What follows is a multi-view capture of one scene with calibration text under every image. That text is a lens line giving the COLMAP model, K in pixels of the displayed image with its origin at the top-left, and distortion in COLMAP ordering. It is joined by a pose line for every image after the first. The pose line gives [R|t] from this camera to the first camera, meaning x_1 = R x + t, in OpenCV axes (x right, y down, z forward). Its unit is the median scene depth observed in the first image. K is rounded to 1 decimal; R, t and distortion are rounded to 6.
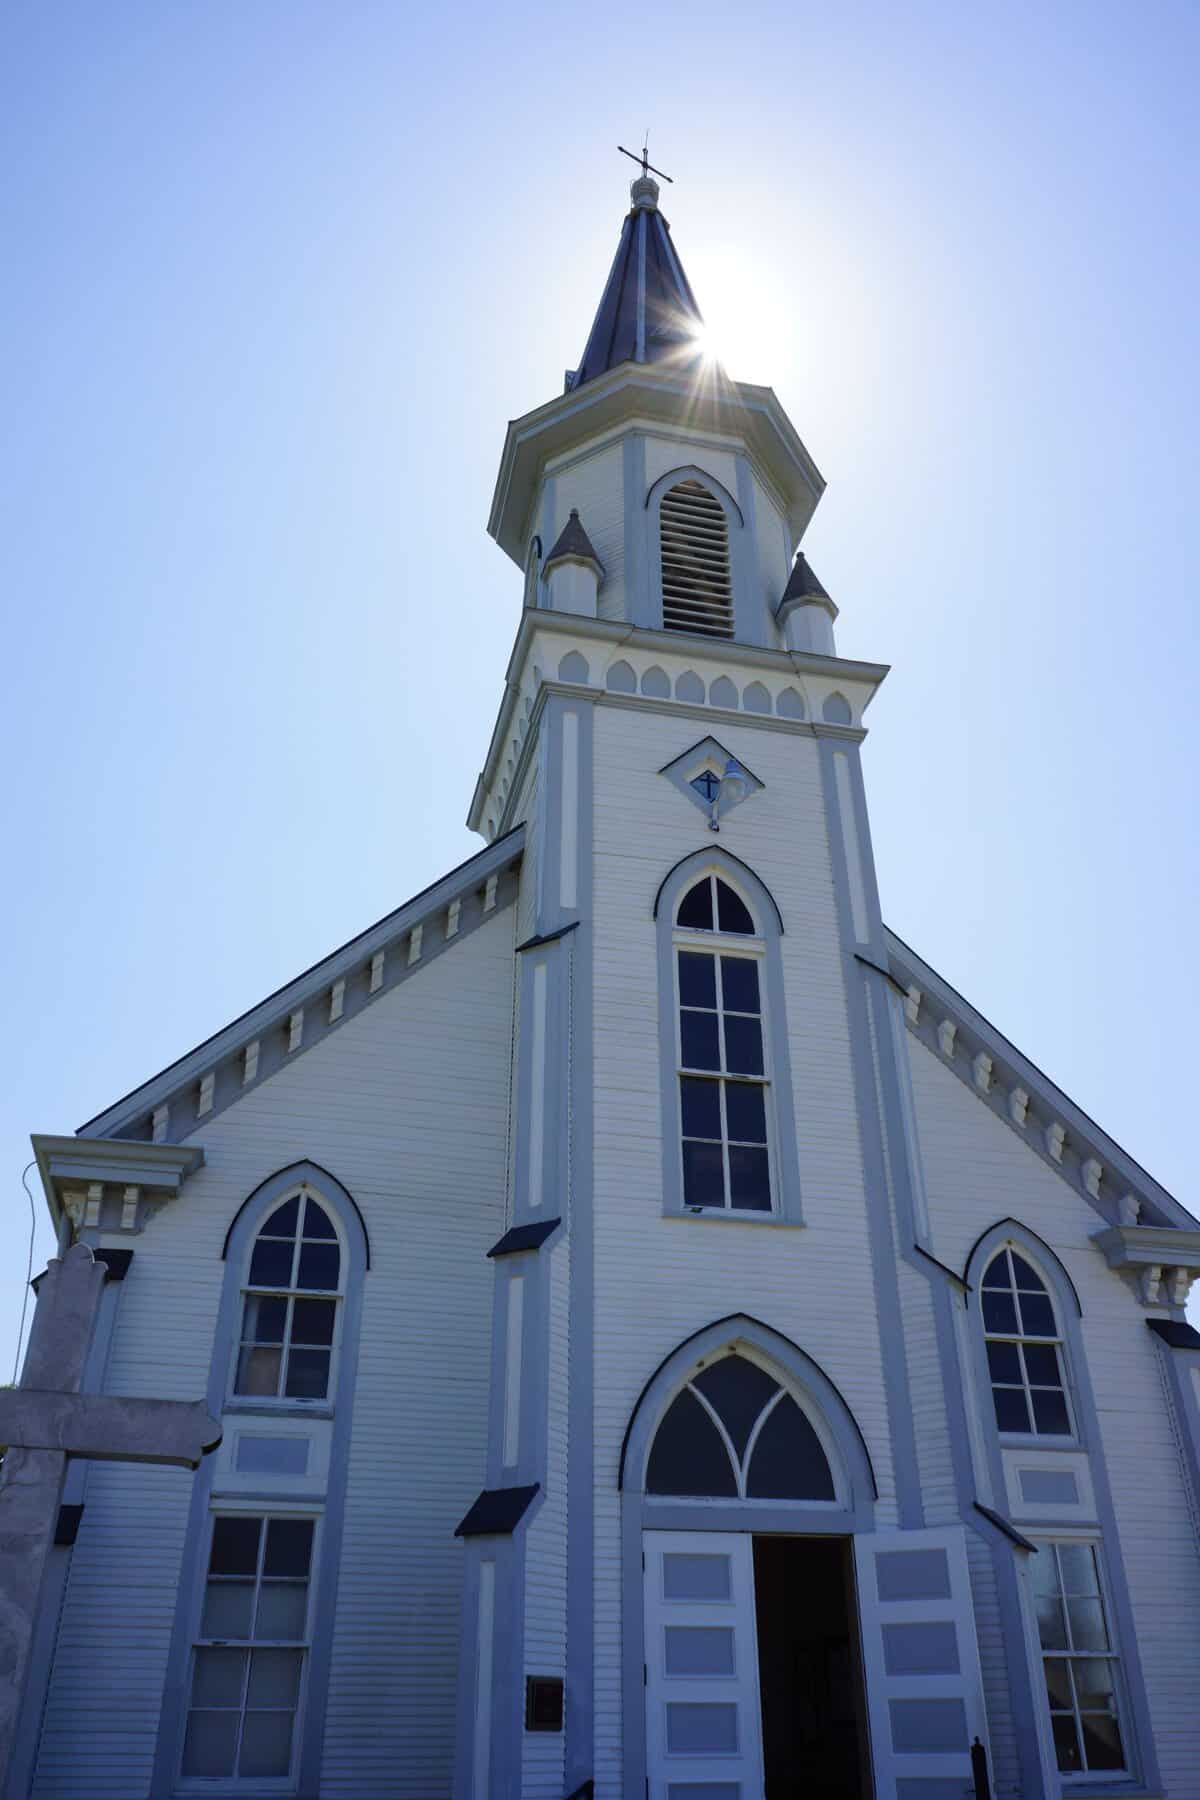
lens RADIAL K [[1377.7, 0, 607.6], [0, 1377.7, 901.1], [0, 0, 1]] dist [-0.003846, -0.023174]
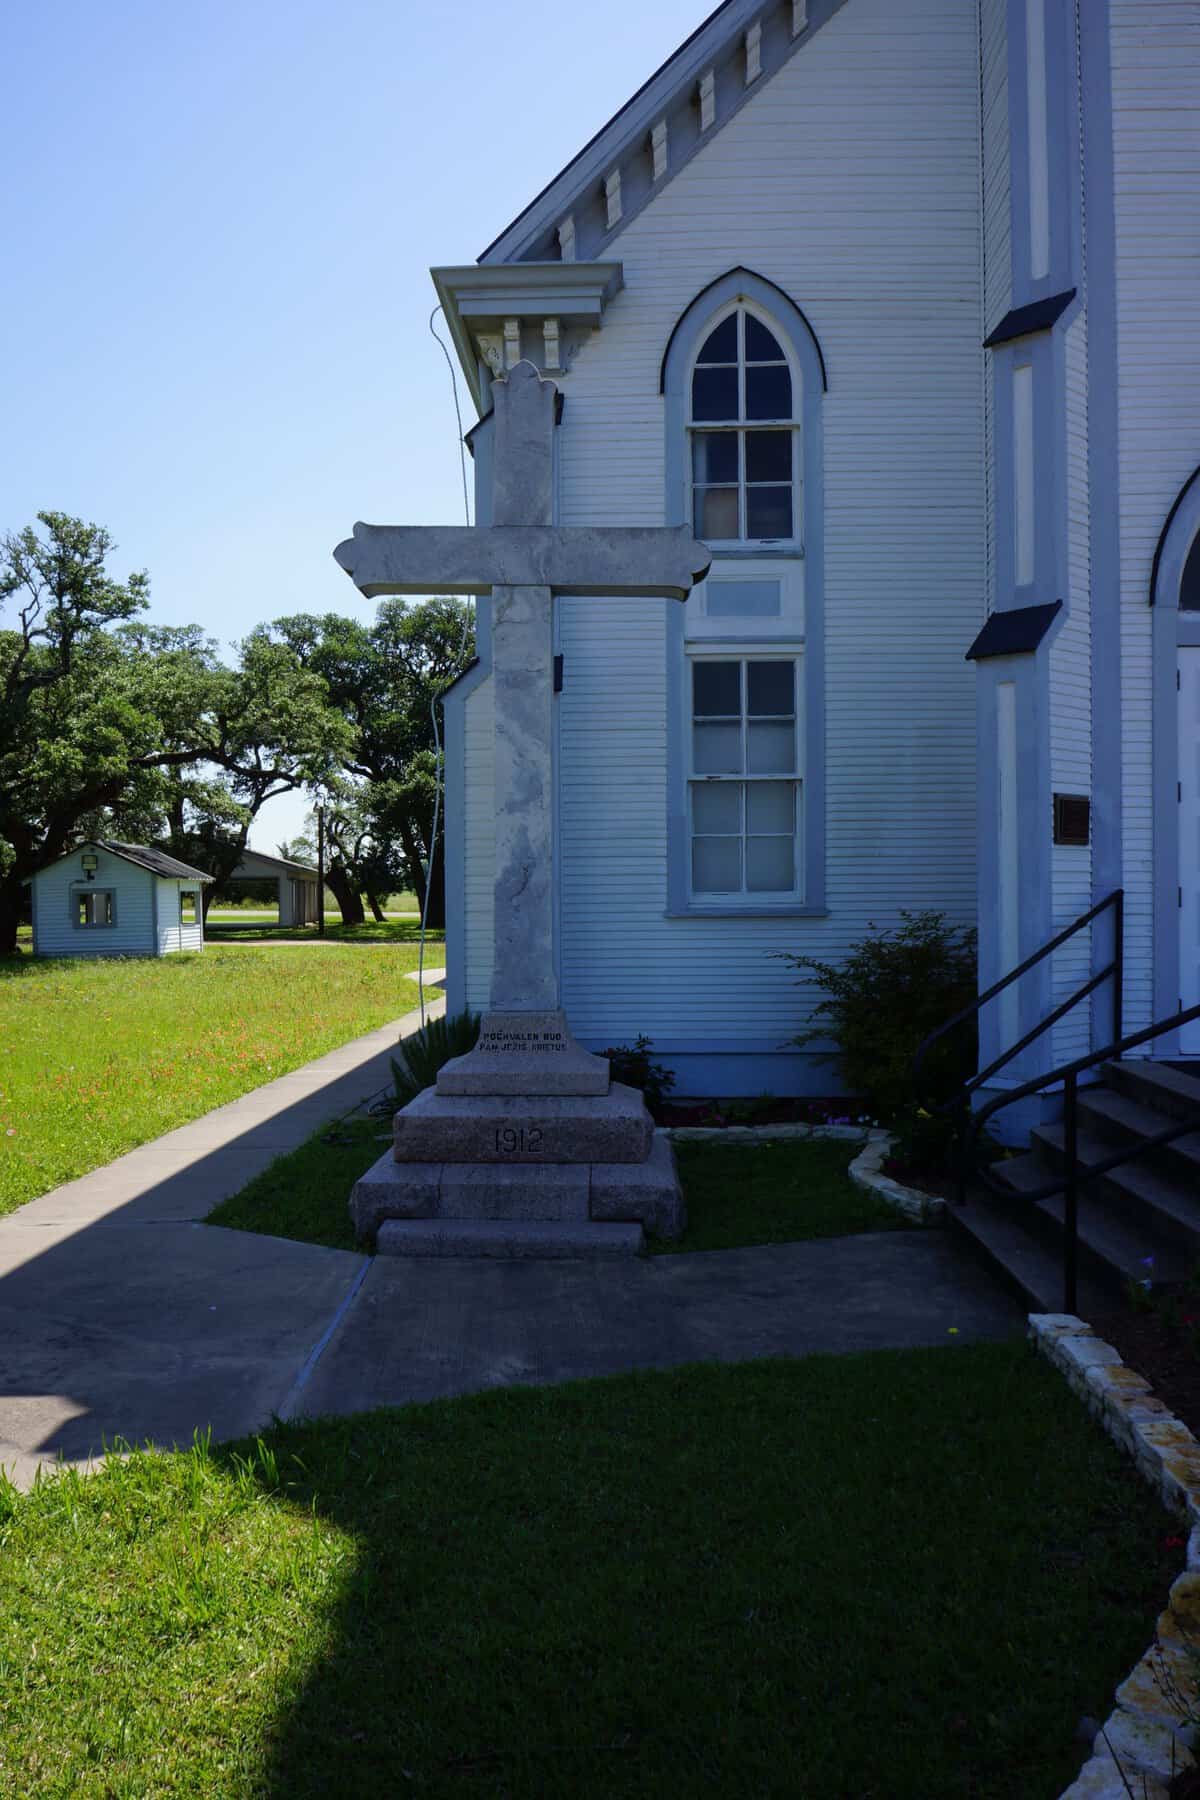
lens RADIAL K [[1377.7, 0, 604.3], [0, 1377.7, 896.8], [0, 0, 1]] dist [-0.003846, -0.023174]
pose [[0.963072, -0.003005, -0.269226, -0.080631], [0.145879, 0.846272, 0.512389, 0.078023], [0.226299, -0.532742, 0.815460, 0.101461]]
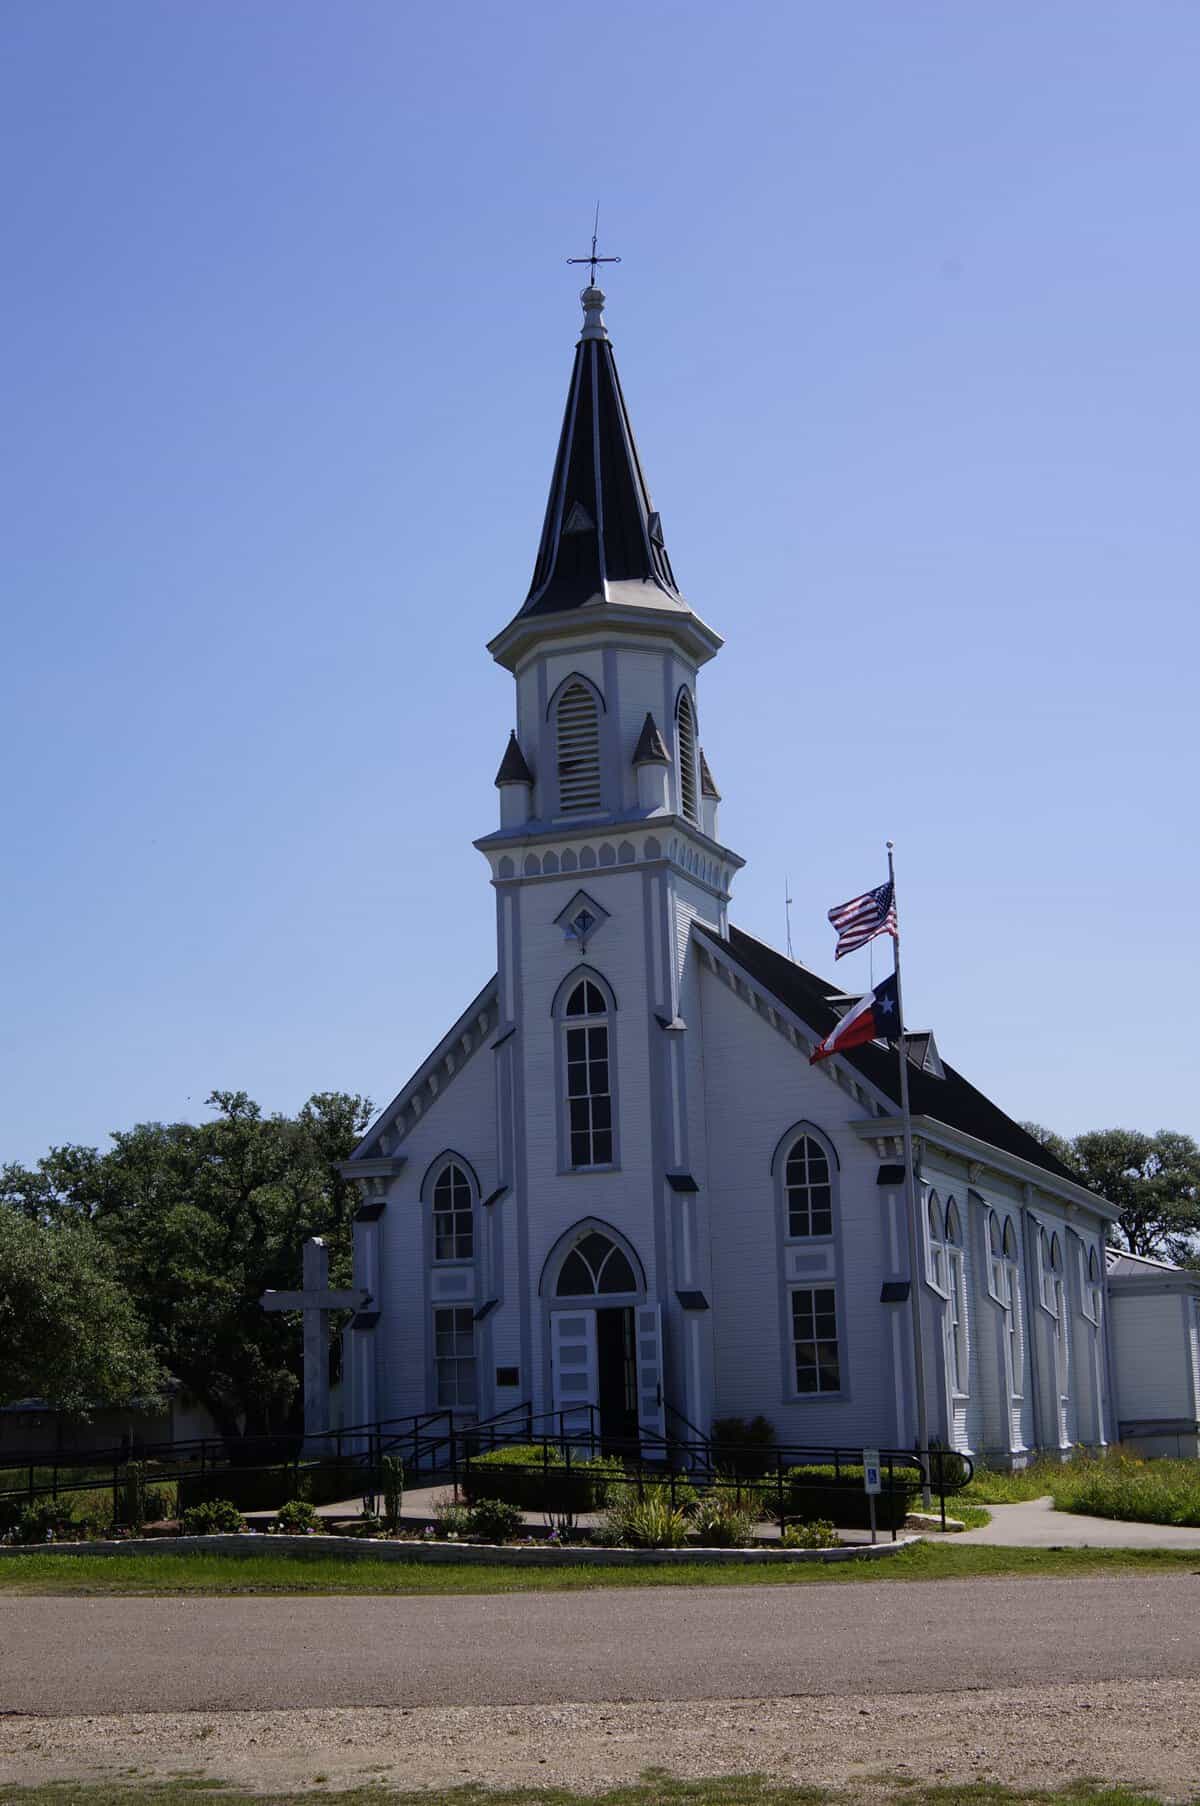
lens RADIAL K [[2421.6, 0, 603.8], [0, 2421.6, 905.8], [0, 0, 1]] dist [-0.076647, 0.000000]
pose [[0.810381, -0.147579, -0.567013, 2.302404], [0.334786, 0.910846, 0.241409, -1.043115], [0.480835, -0.385461, 0.787539, -1.782105]]
